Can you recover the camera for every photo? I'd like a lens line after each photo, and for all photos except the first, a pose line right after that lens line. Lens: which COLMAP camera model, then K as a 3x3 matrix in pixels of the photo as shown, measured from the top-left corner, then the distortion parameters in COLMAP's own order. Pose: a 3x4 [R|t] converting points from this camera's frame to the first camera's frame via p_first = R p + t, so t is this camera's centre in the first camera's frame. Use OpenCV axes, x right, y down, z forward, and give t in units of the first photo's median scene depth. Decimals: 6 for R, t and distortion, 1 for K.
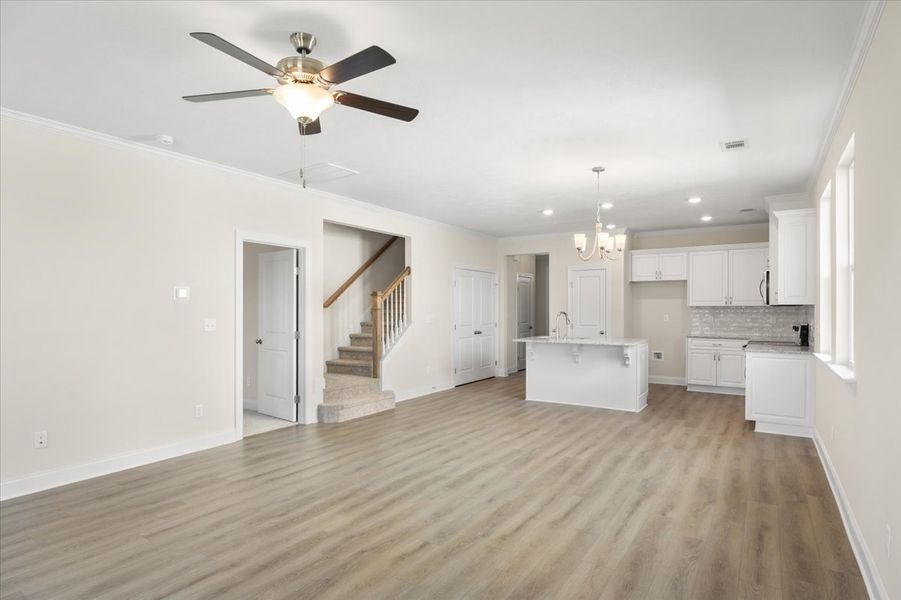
lens RADIAL K [[489.1, 0, 448.7], [0, 489.1, 306.2], [0, 0, 1]] dist [0.003701, -0.002399]
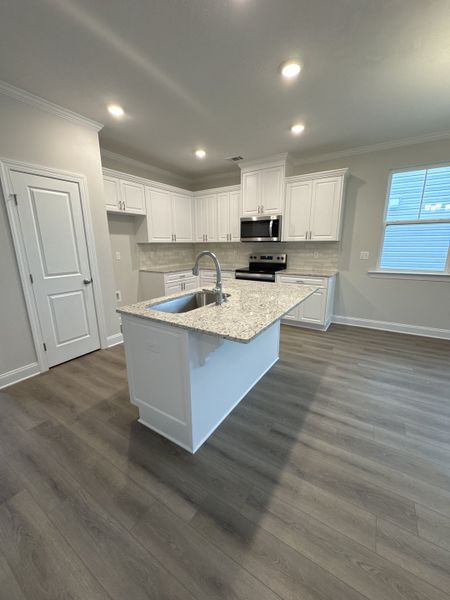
lens RADIAL K [[241.4, 0, 224.8], [0, 241.4, 298.4], [0, 0, 1]] dist [0.006921, -0.001556]
pose [[-0.021343, -0.224033, 0.974348, -0.039035], [-0.000413, 0.974572, 0.224076, 0.000836], [-0.999772, 0.004380, -0.020893, 1.217723]]
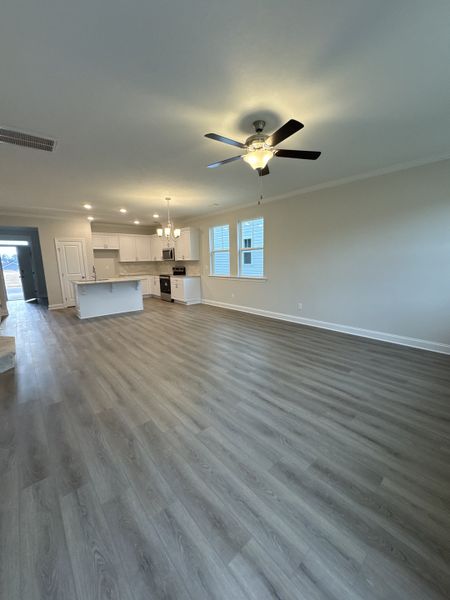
lens RADIAL K [[233.6, 0, 227.1], [0, 233.6, 299.9], [0, 0, 1]] dist [-0.001526, 0.000044]
pose [[0.270607, -0.168639, 0.947804, -0.569295], [0.010528, 0.984997, 0.172251, -0.009094], [-0.962632, -0.036634, 0.268322, 0.367402]]
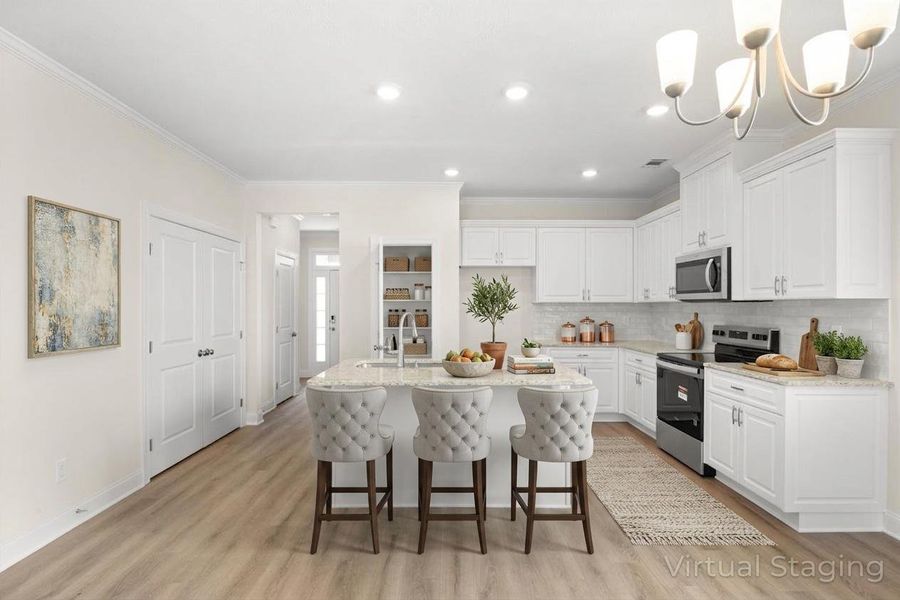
lens RADIAL K [[449.0, 0, 449.6], [0, 449.0, 304.8], [0, 0, 1]] dist [-0.003709, 0.000224]
pose [[0.838377, 0.000934, 0.545091, 0.028064], [-0.002846, 0.999992, 0.002662, 0.002884], [-0.545084, -0.003783, 0.838373, 0.733574]]
